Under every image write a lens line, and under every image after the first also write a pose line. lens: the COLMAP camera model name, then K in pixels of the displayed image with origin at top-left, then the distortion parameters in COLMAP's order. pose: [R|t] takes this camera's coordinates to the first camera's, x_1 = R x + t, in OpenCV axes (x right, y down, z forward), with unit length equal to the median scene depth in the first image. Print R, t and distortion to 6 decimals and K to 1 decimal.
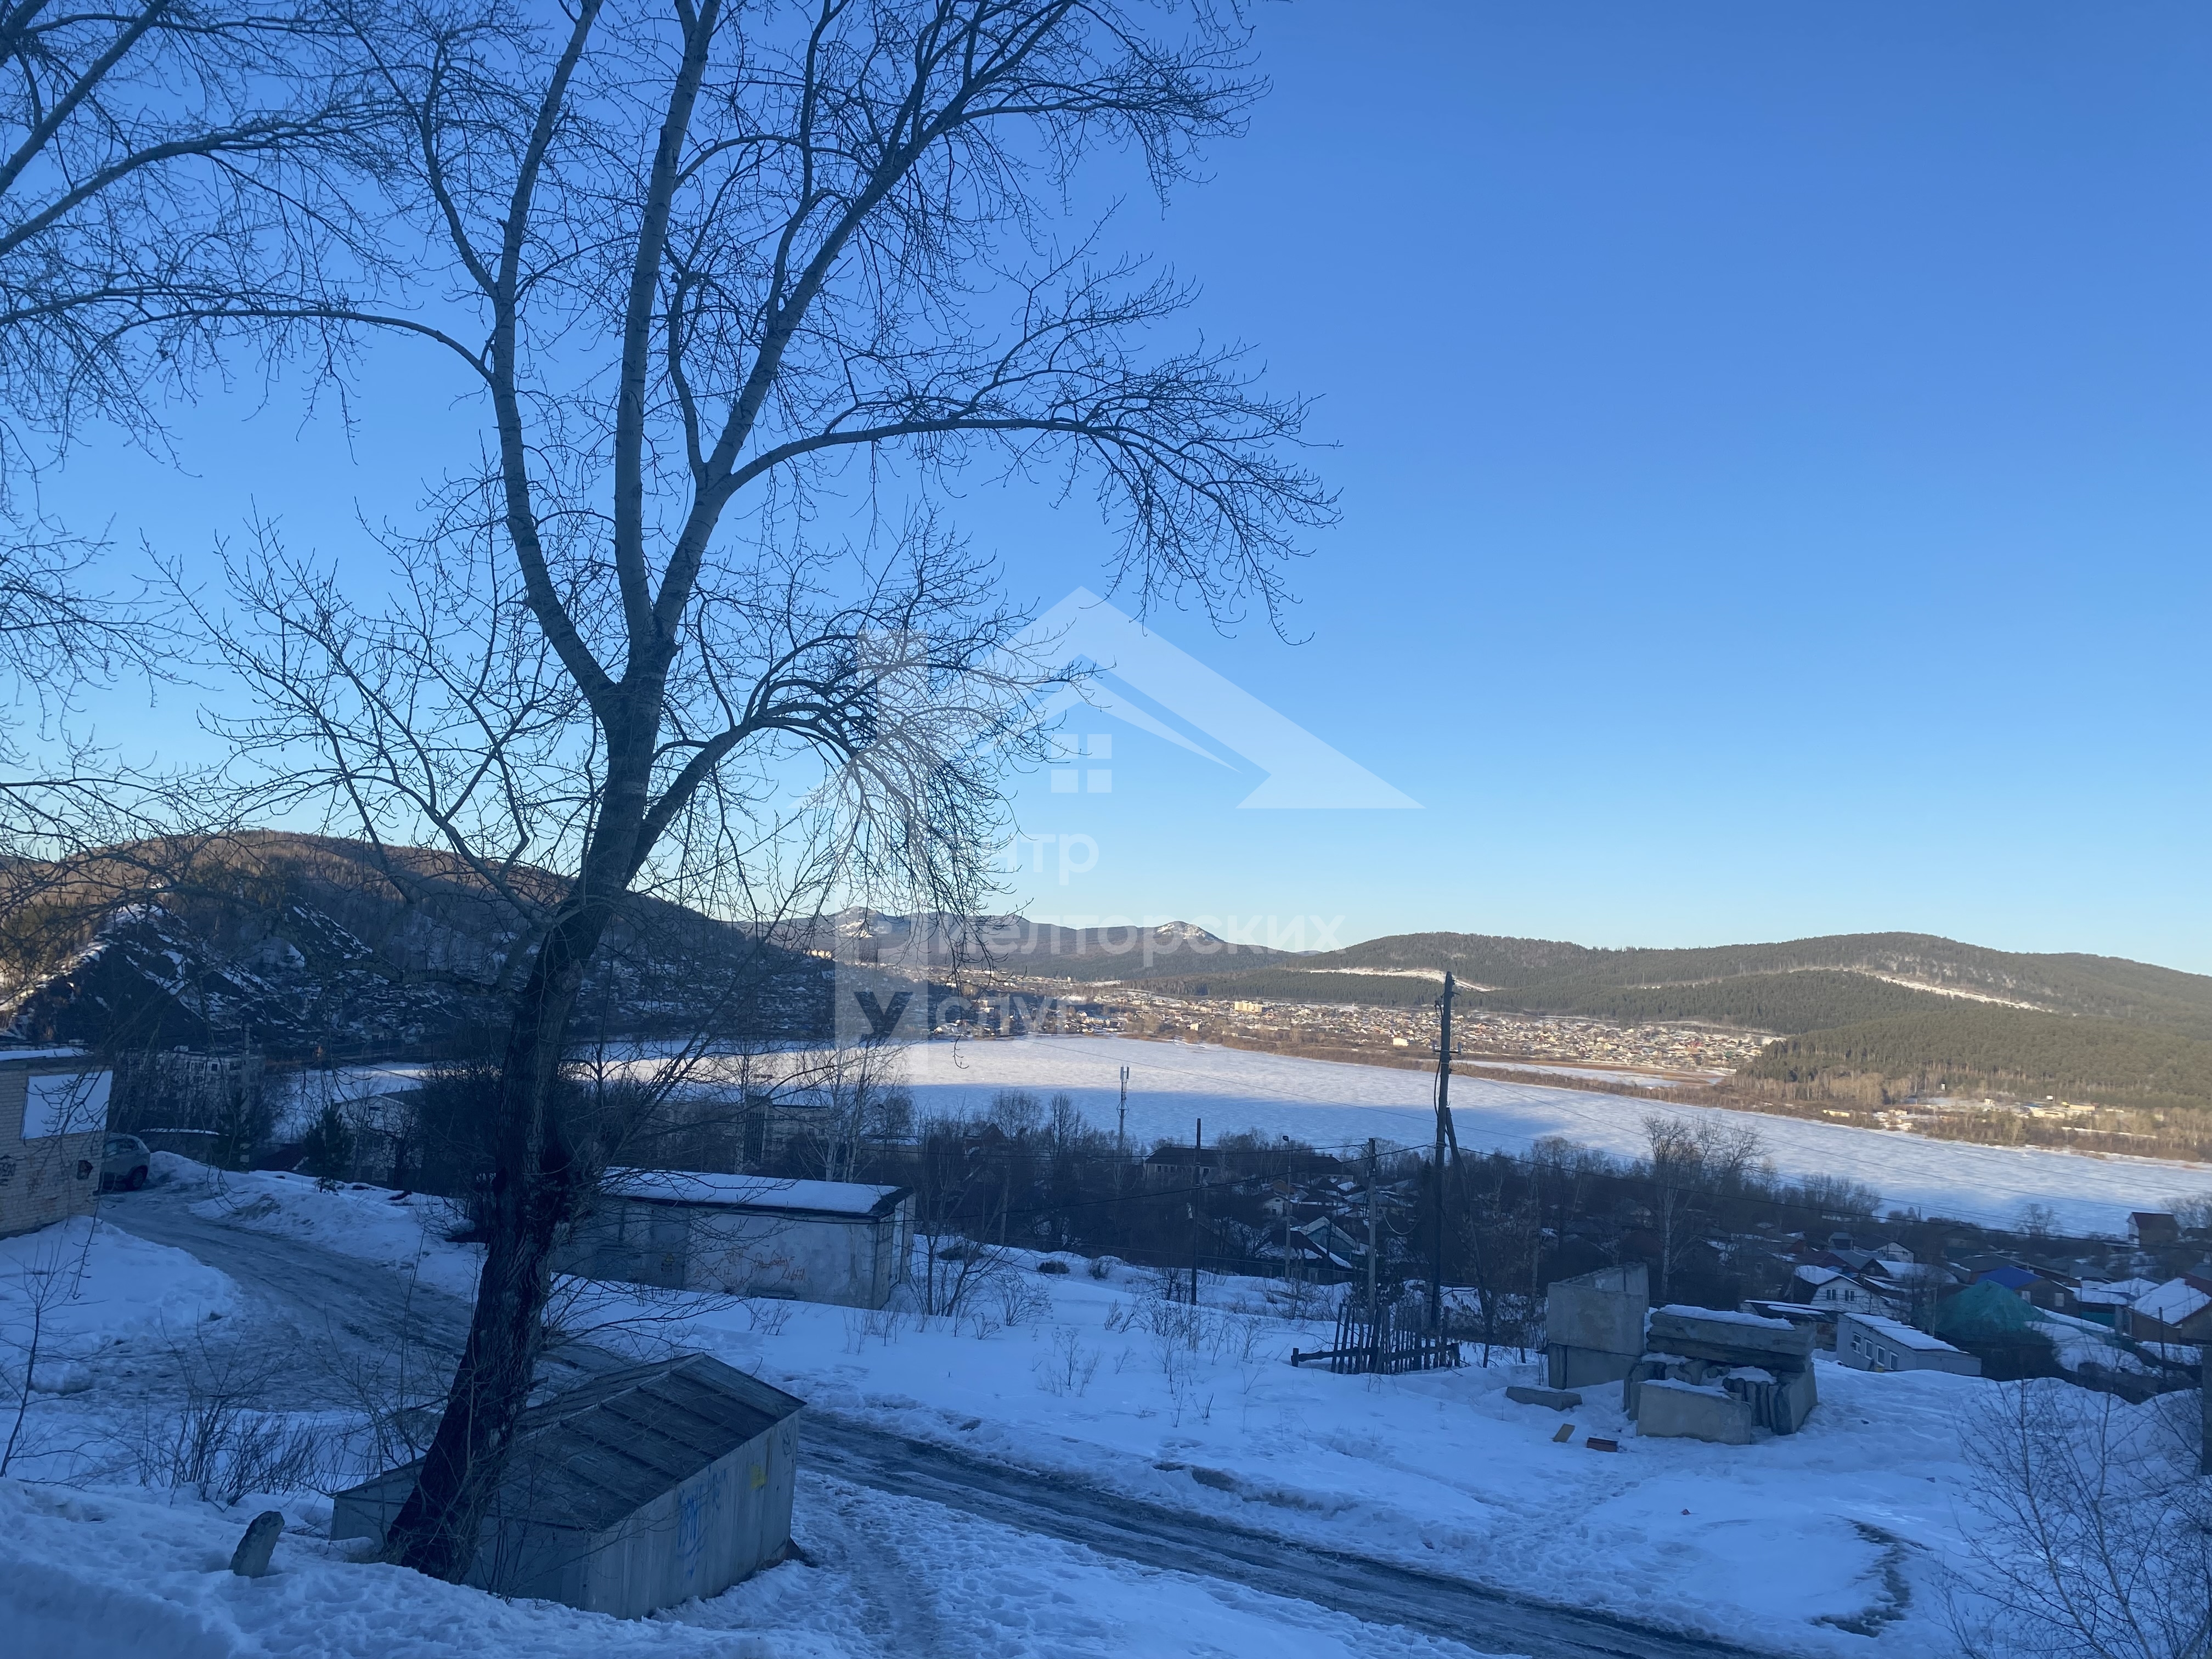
lens RADIAL K [[1562.0, 0, 1161.5], [0, 1562.0, 983.1], [0, 0, 1]] dist [0.001790, 0.002168]
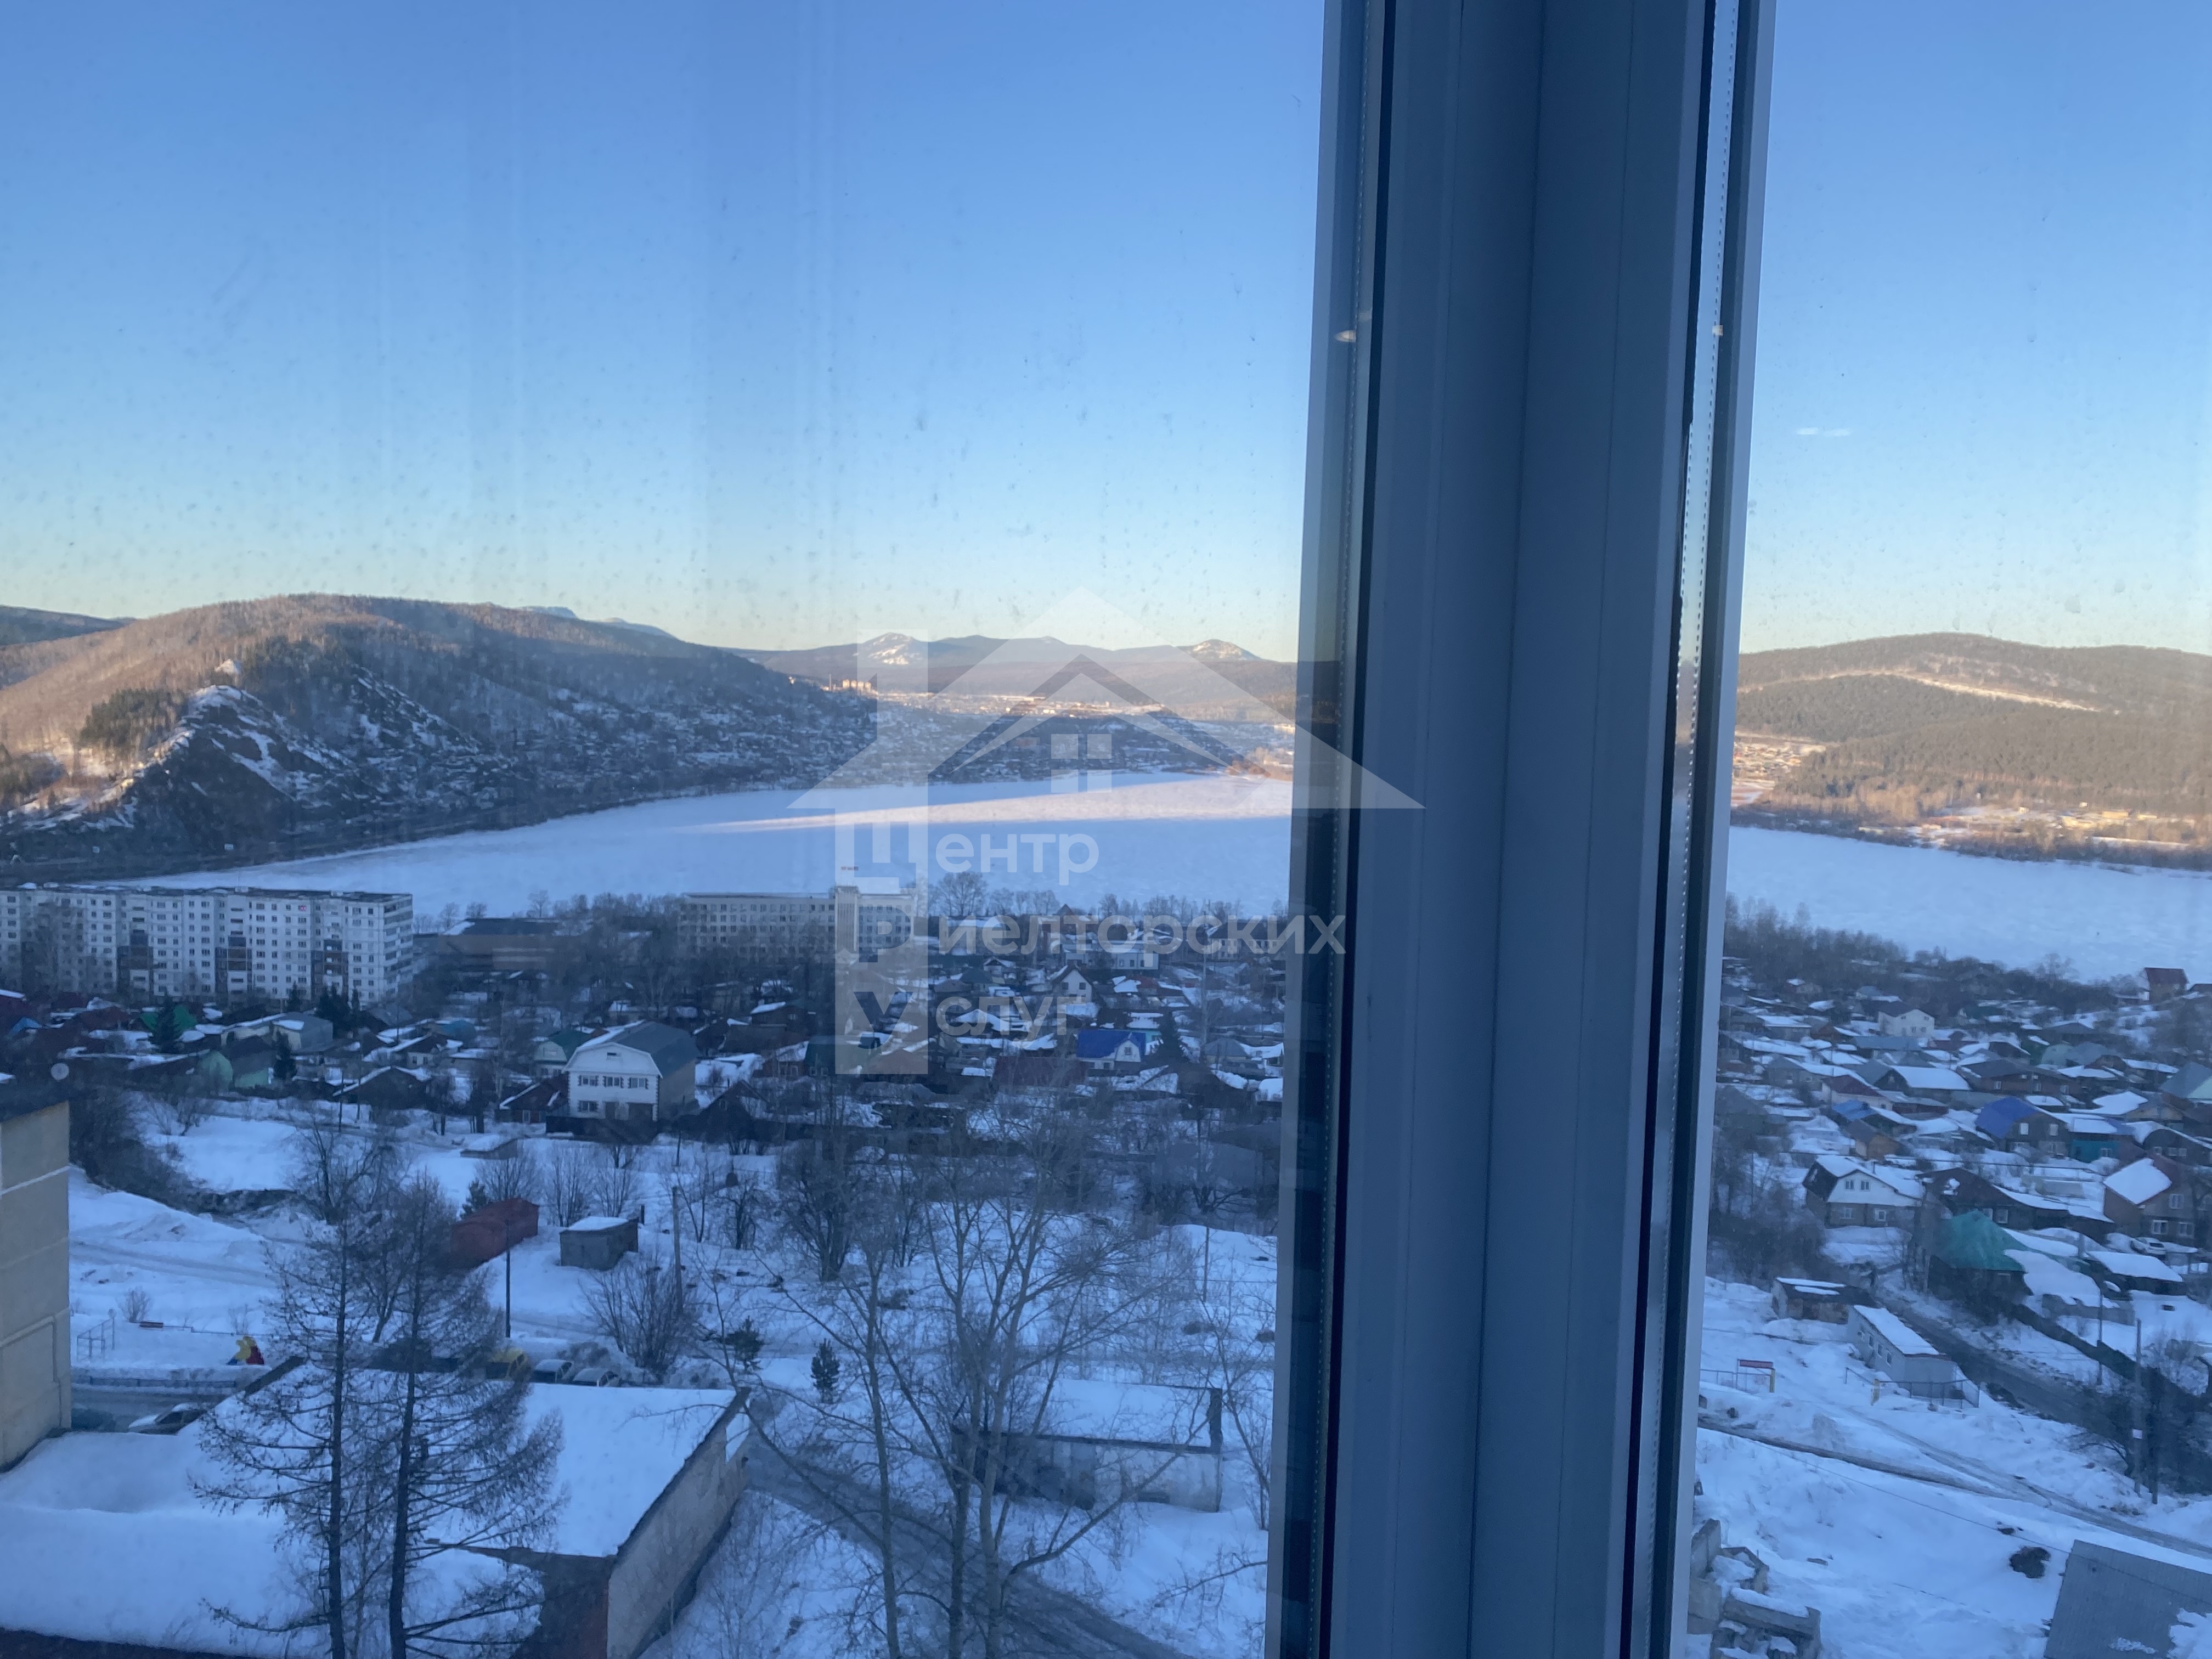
lens RADIAL K [[1696.8, 0, 1107.7], [0, 1696.8, 807.7], [0, 0, 1]] dist [-0.001609, -0.003975]
pose [[0.999382, -0.027349, -0.022061, -0.041209], [0.030704, 0.984994, 0.169836, -0.133616], [0.017085, -0.170409, 0.985225, -0.096374]]
